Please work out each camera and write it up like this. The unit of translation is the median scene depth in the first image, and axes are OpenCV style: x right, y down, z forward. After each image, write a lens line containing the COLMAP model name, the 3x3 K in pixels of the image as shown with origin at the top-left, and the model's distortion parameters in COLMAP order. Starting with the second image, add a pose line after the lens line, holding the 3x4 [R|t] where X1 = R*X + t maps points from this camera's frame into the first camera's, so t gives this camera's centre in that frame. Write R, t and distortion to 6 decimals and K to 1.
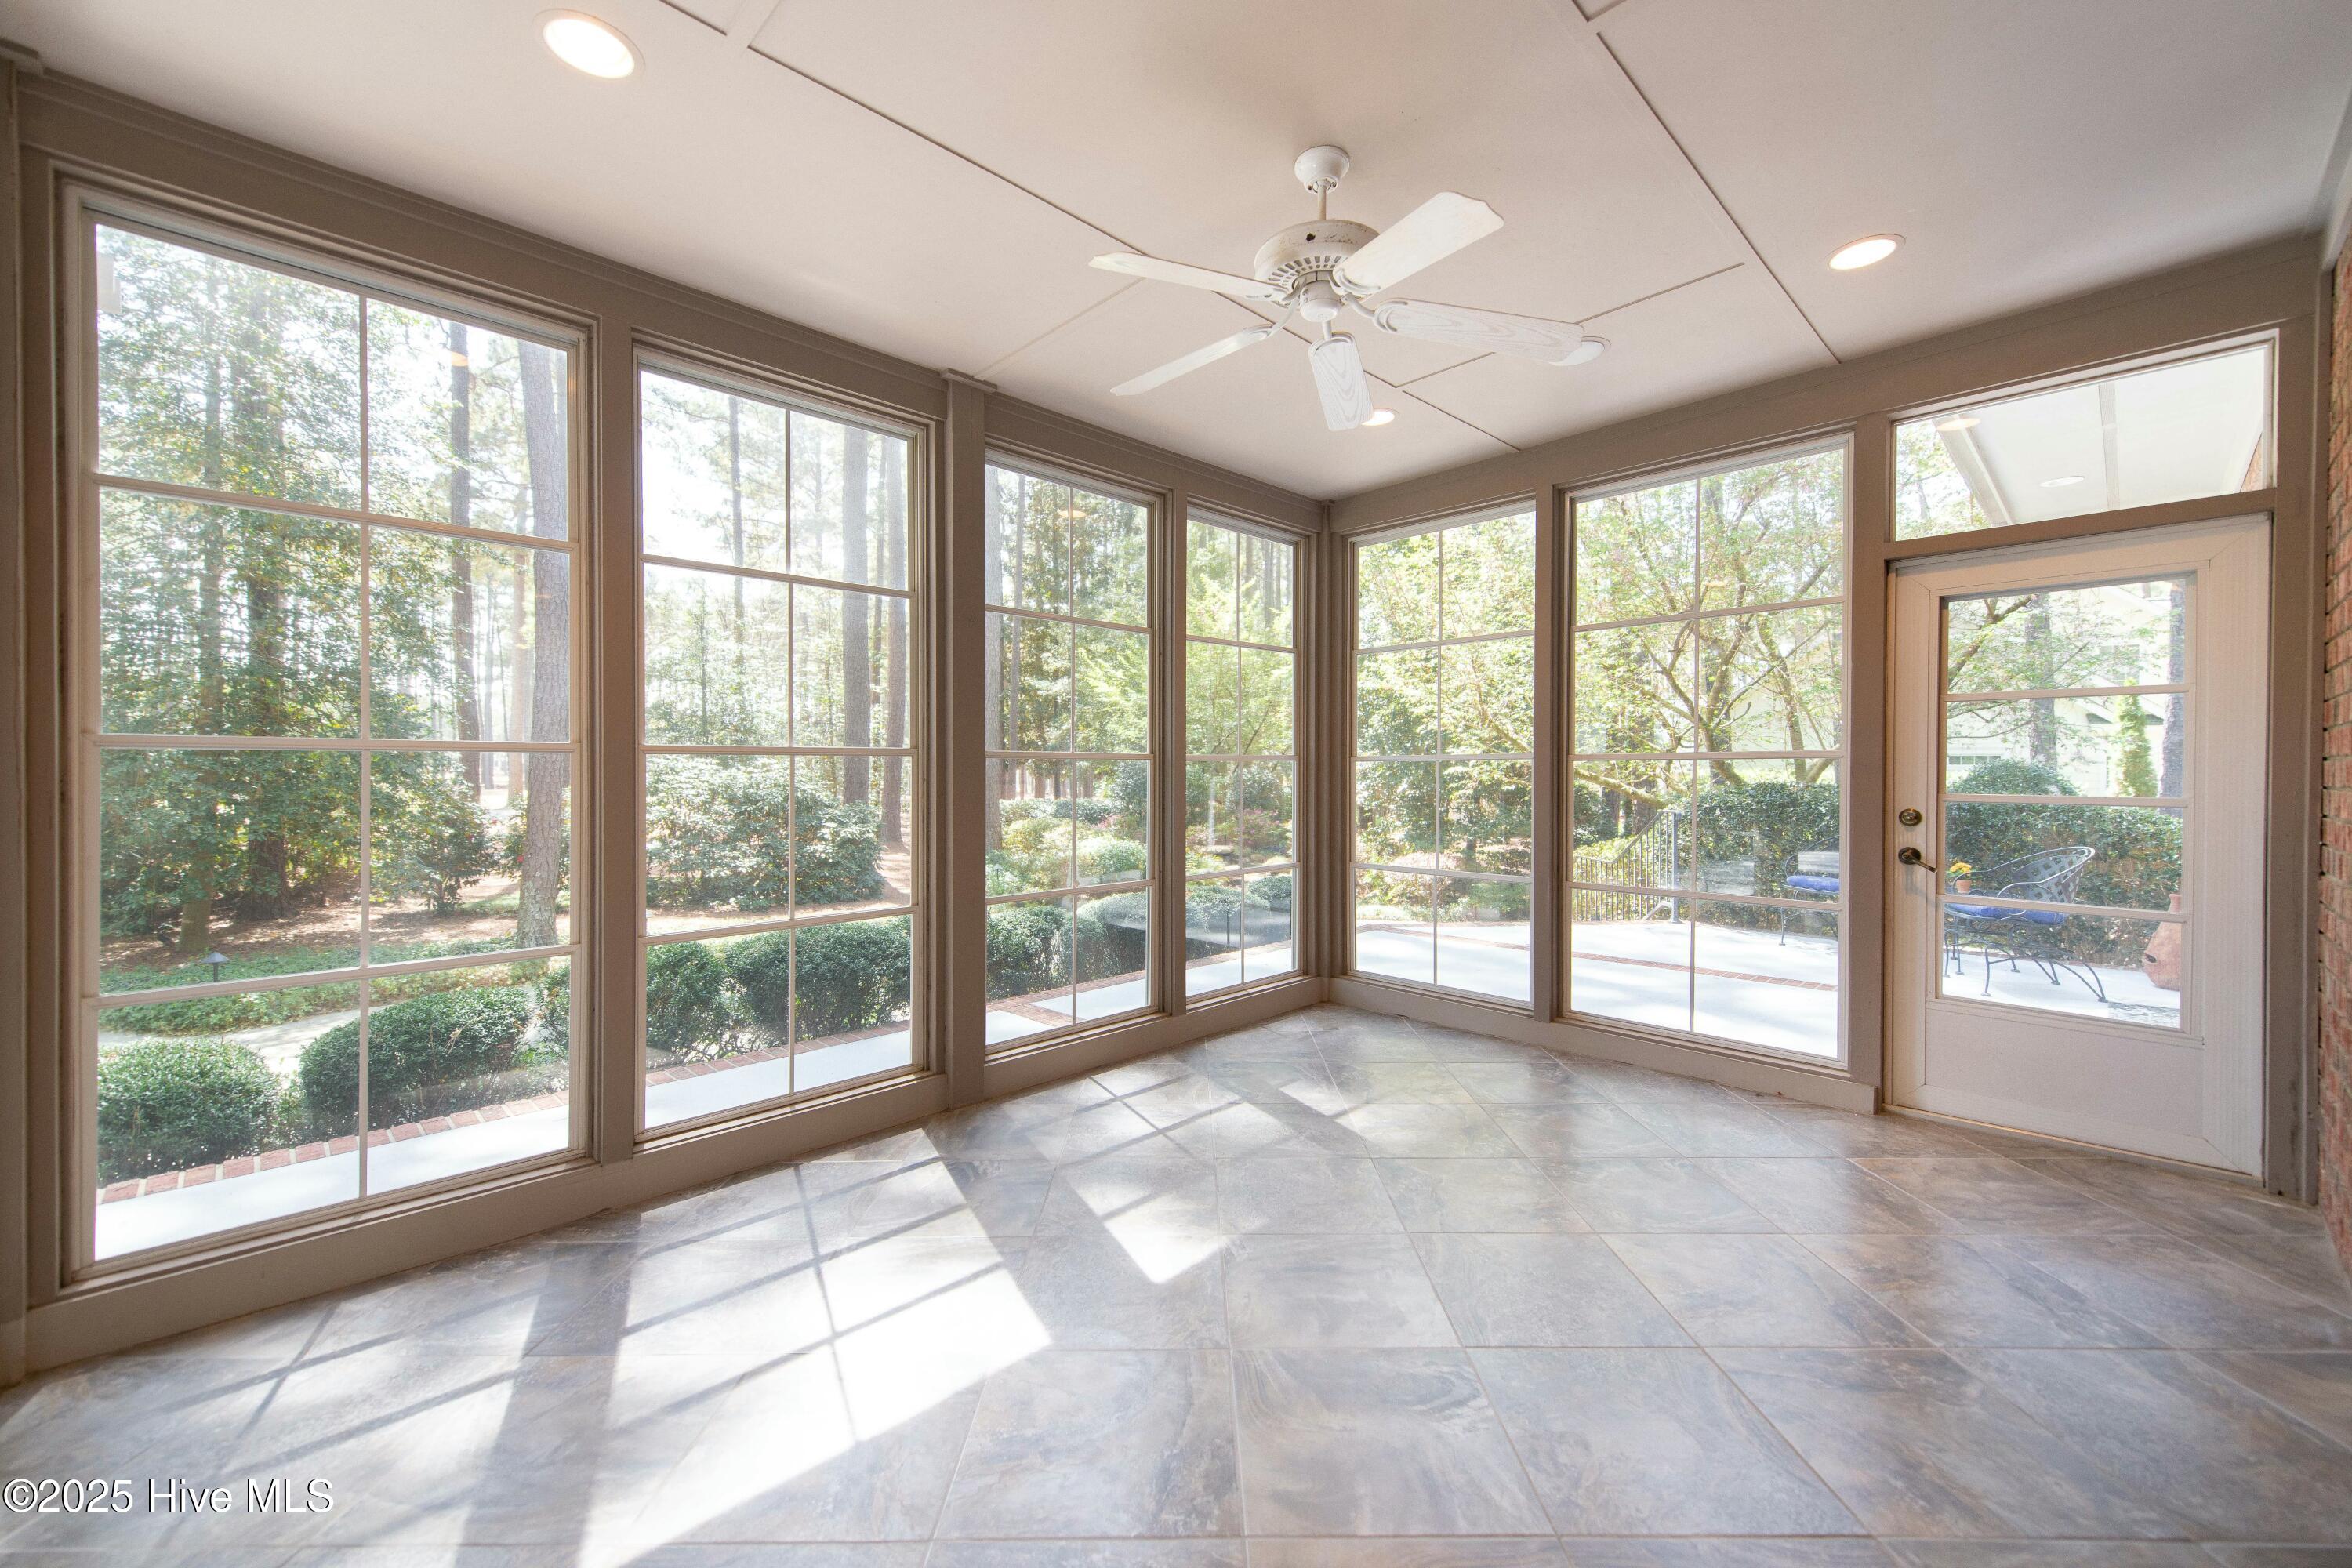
lens RADIAL K [[947.1, 0, 1170.6], [0, 947.1, 778.0], [0, 0, 1]] dist [-0.007712, -0.006266]
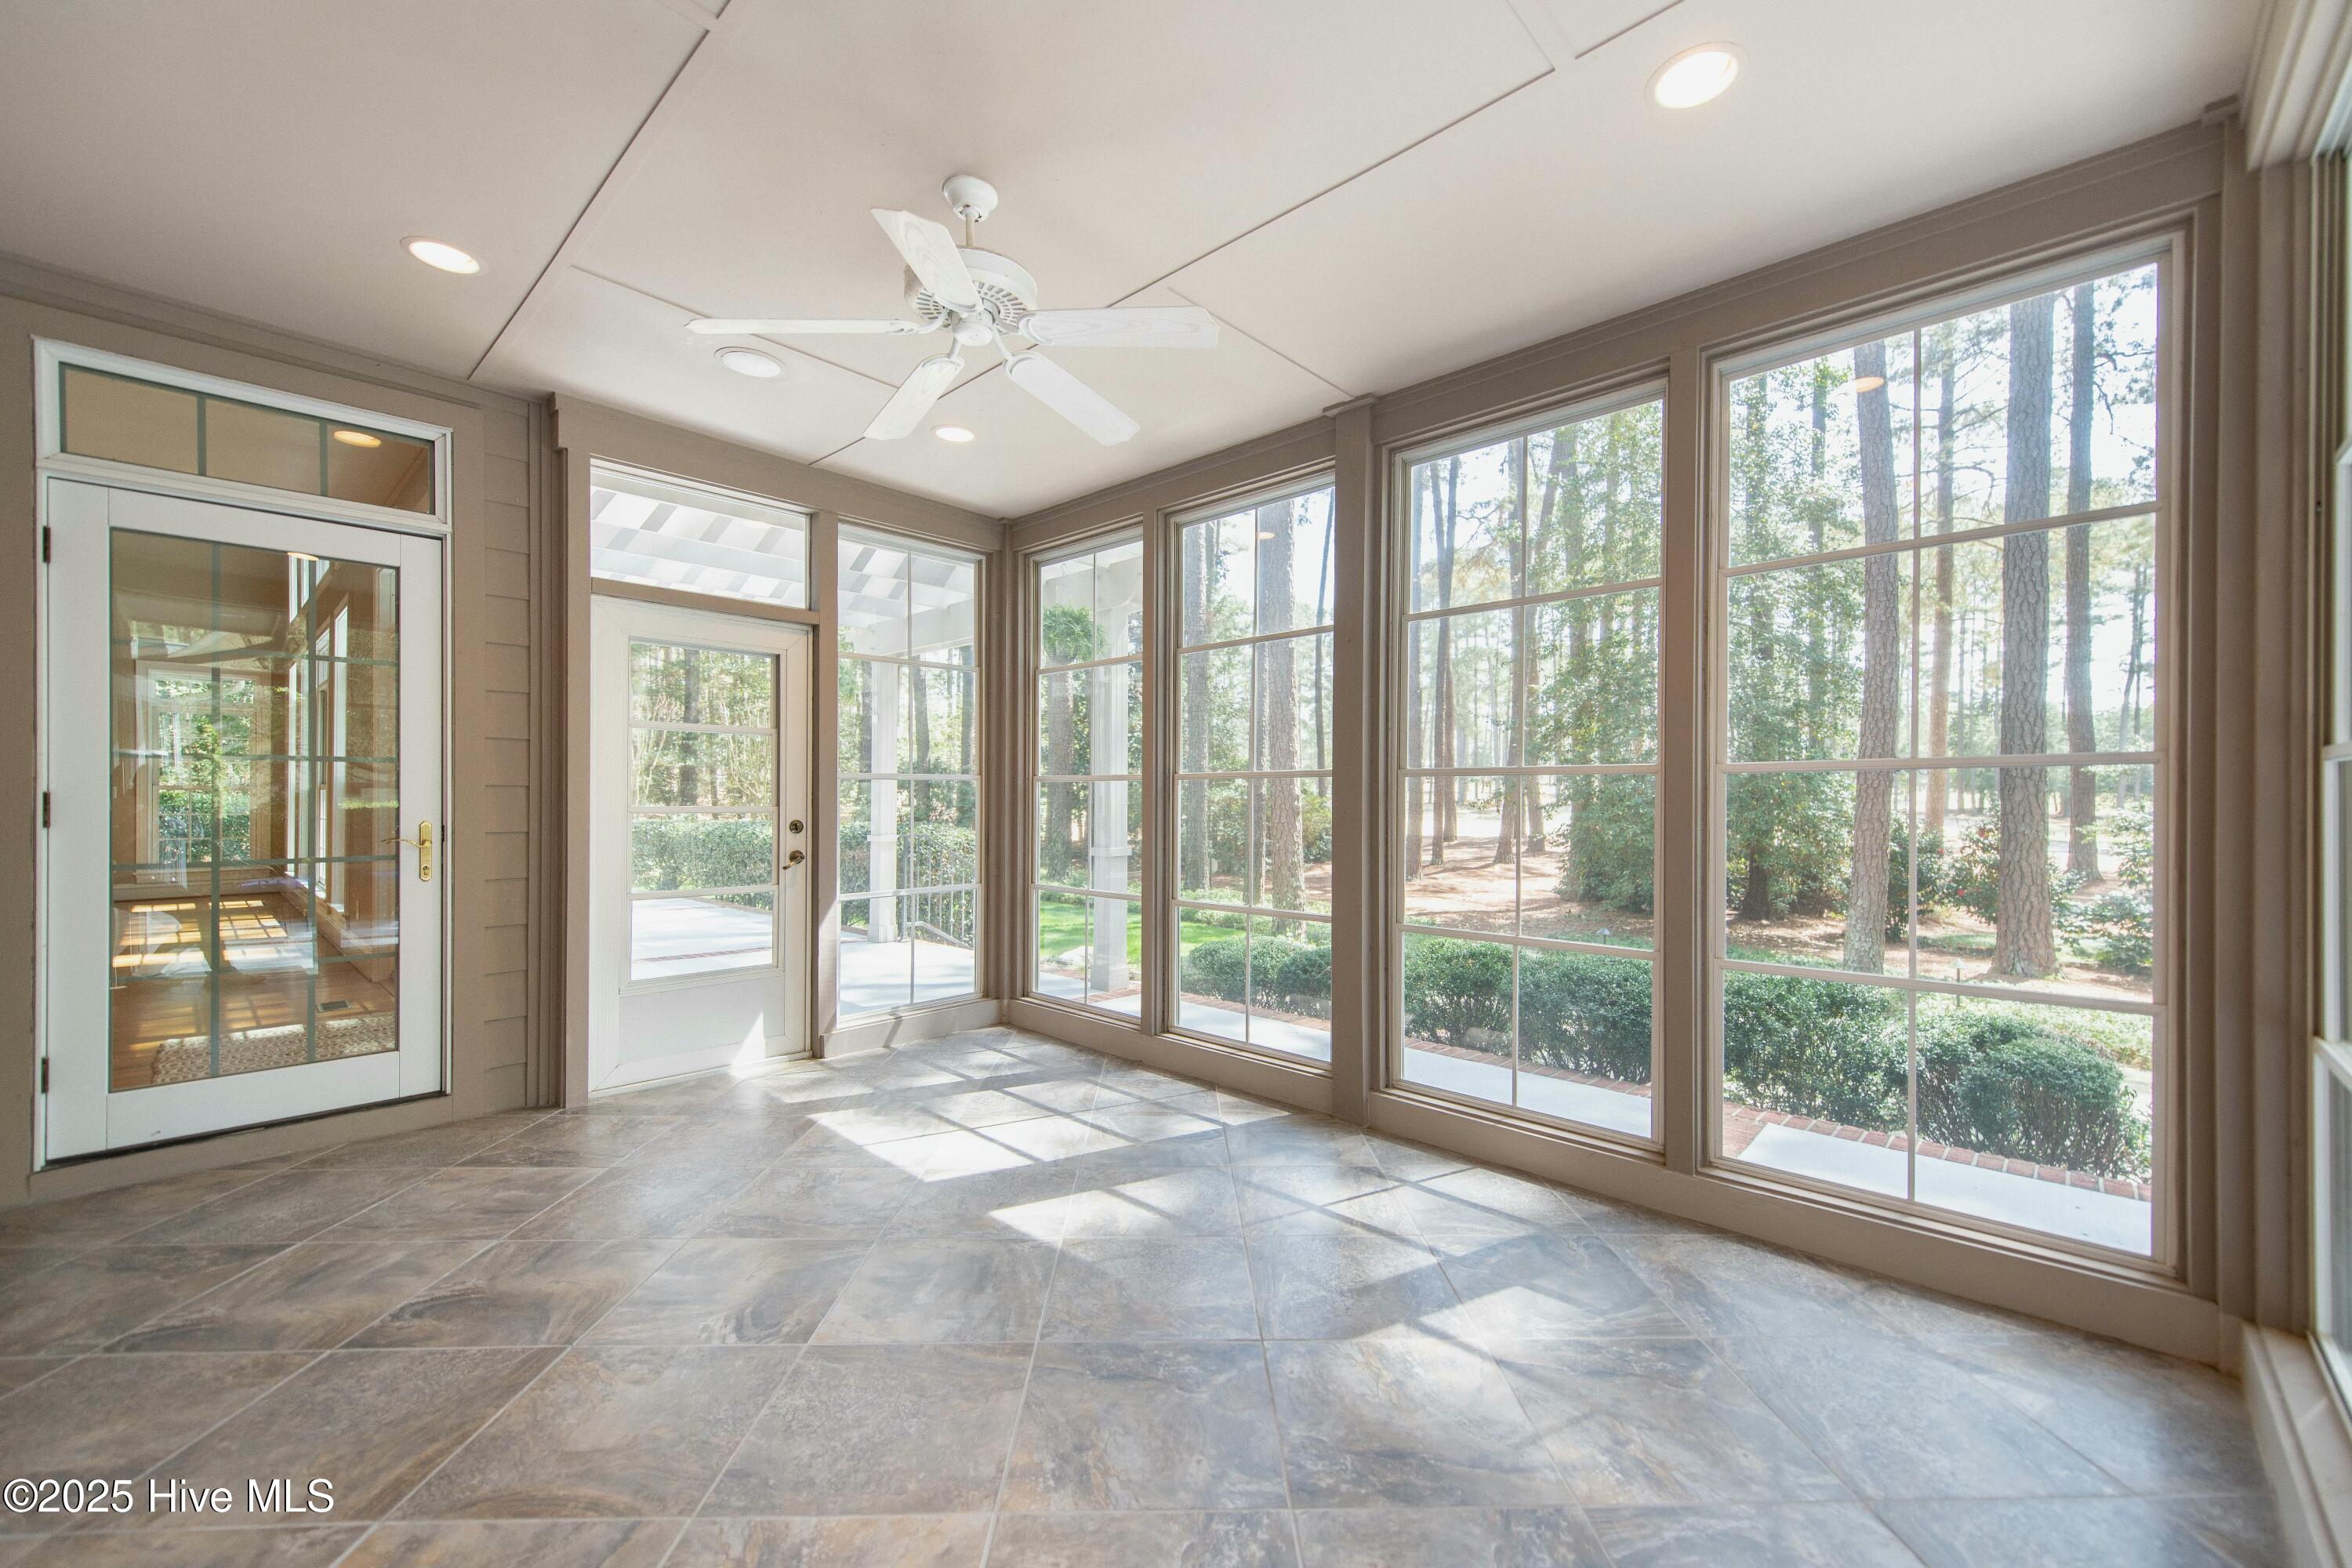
lens RADIAL K [[930.9, 0, 1176.0], [0, 930.9, 784.0], [0, 0, 1]] dist [-0.013201, 0.000082]
pose [[0.035595, -0.002730, -0.999363, 0.909179], [-0.015453, 0.999875, -0.003282, -0.008365], [0.999247, 0.015559, 0.035549, 0.917137]]
